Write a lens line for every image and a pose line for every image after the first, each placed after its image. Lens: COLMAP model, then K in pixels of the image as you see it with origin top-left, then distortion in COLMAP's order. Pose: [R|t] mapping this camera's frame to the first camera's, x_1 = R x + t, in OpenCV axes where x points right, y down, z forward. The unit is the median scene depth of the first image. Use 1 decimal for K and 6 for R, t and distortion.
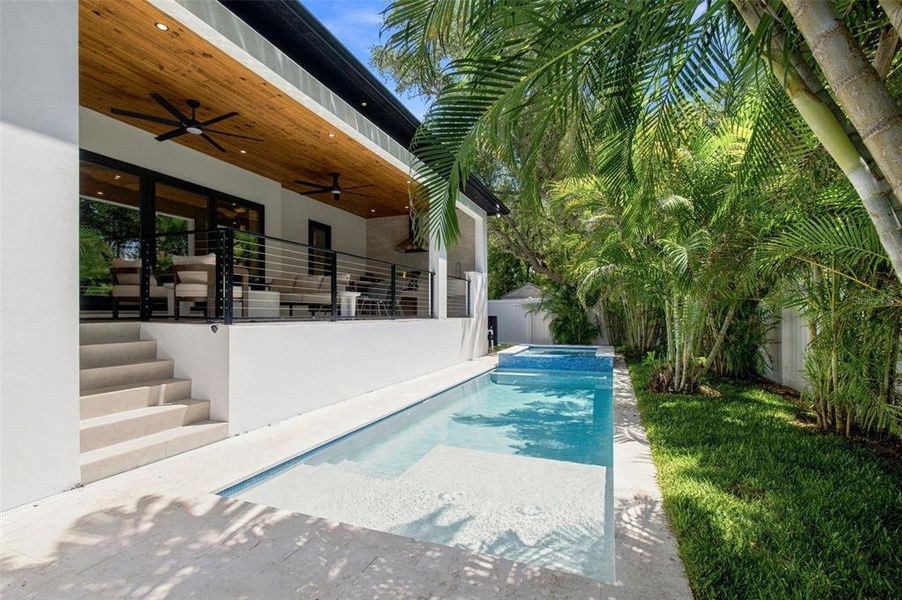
lens RADIAL K [[409.4, 0, 452.1], [0, 409.4, 316.9], [0, 0, 1]] dist [0.020451, 0.000177]
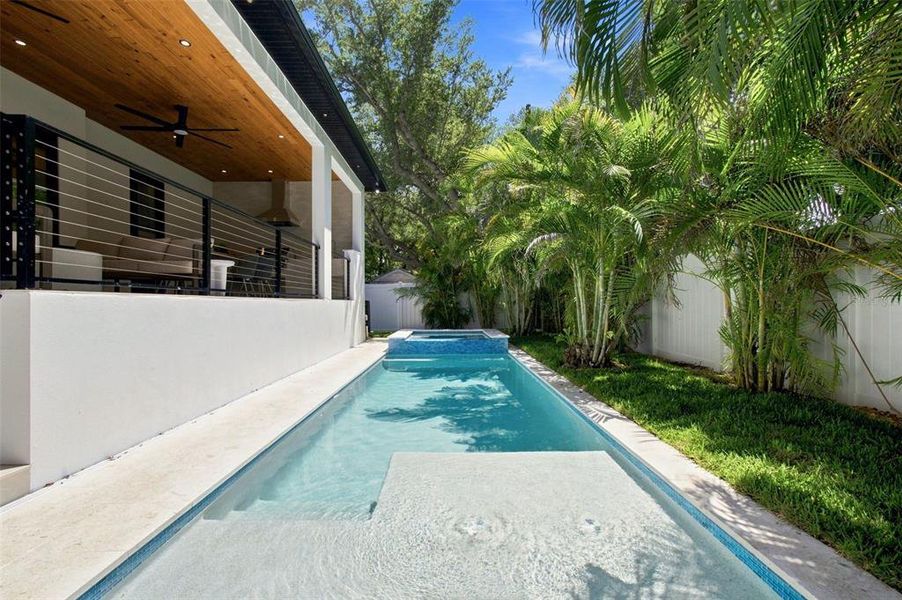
lens RADIAL K [[406.5, 0, 451.0], [0, 406.5, 300.0], [0, 0, 1]] dist [0.002248, 0.000077]
pose [[0.929289, 0.000322, 0.369353, -0.115739], [0.006968, 0.999806, -0.018404, 0.026539], [-0.369287, 0.019677, 0.929107, 0.148152]]
